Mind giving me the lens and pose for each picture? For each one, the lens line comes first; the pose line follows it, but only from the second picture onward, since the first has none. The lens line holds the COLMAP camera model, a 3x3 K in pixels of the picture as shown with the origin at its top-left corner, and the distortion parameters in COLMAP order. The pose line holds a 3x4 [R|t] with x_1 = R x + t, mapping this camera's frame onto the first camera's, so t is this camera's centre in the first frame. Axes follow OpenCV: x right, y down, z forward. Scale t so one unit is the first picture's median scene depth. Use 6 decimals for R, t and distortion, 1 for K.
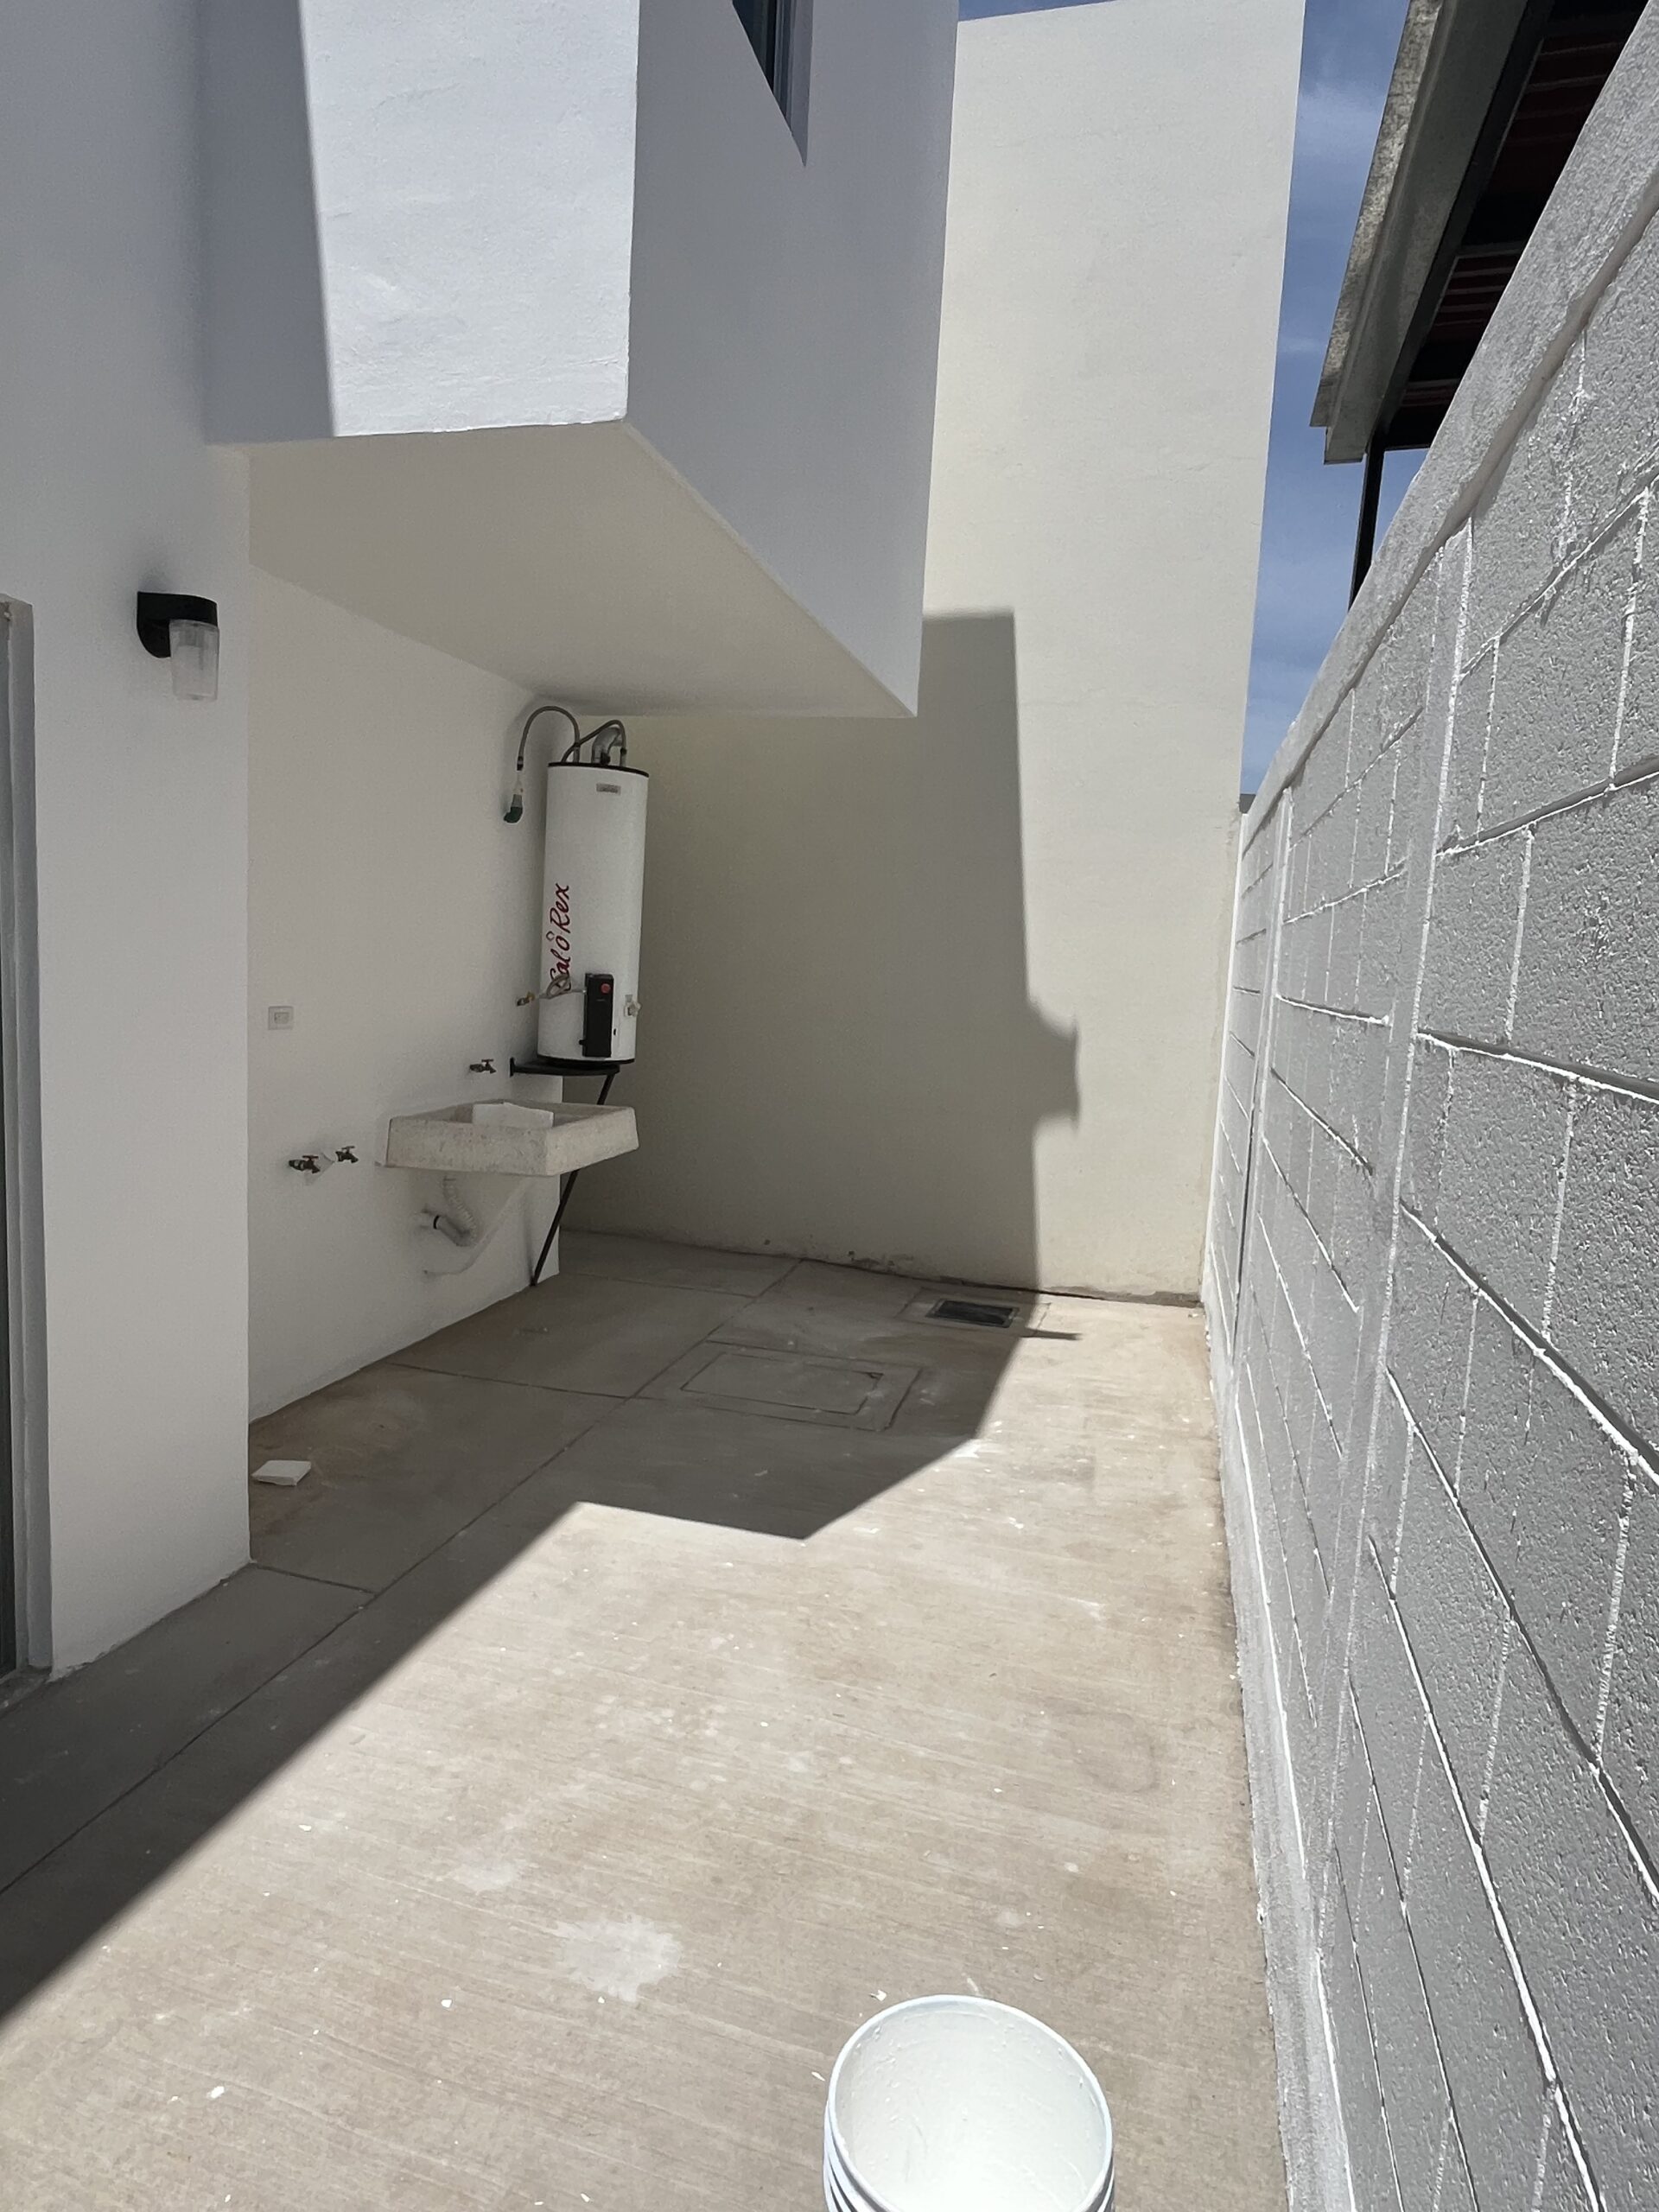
lens RADIAL K [[1259.5, 0, 829.5], [0, 1259.5, 1106.0], [0, 0, 1]] dist [-0.000874, -0.000545]
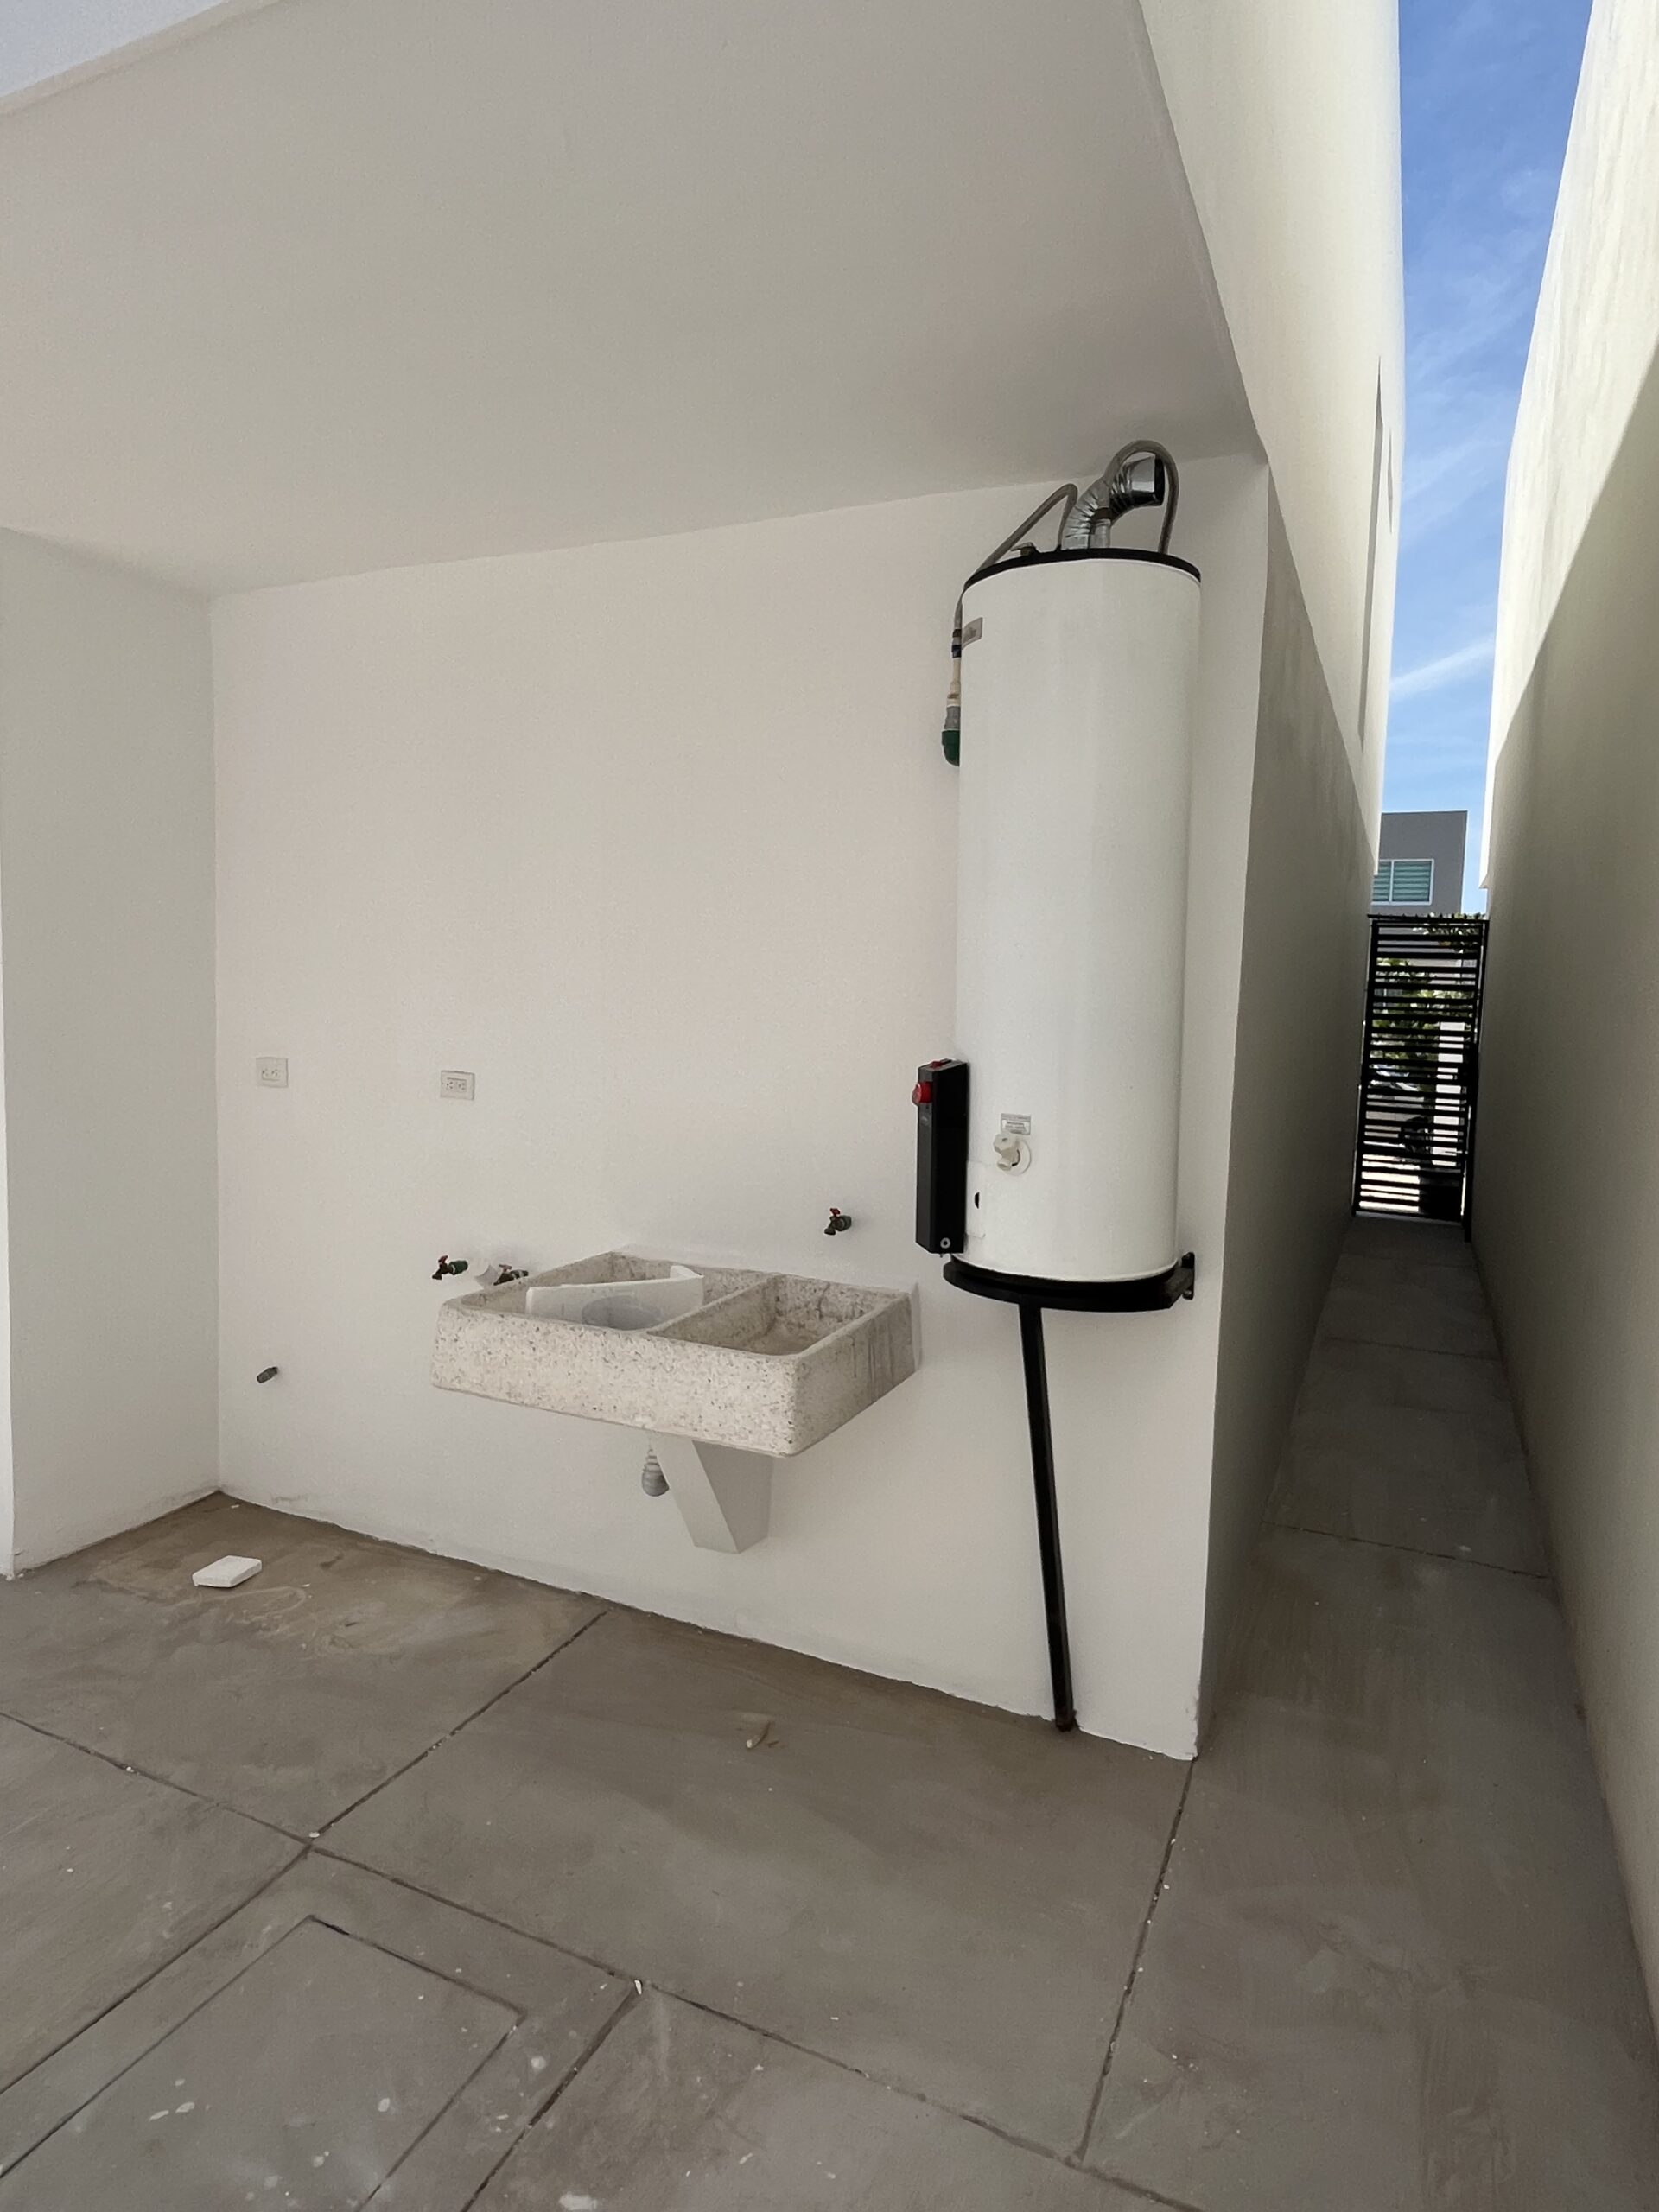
lens RADIAL K [[1259.5, 0, 829.5], [0, 1259.5, 1106.0], [0, 0, 1]] dist [-0.000874, -0.000545]
pose [[-0.161183, 0.044948, -0.985900, 0.289167], [-0.157670, 0.984959, 0.070682, -0.132093], [0.974249, 0.166840, -0.151672, 1.167474]]
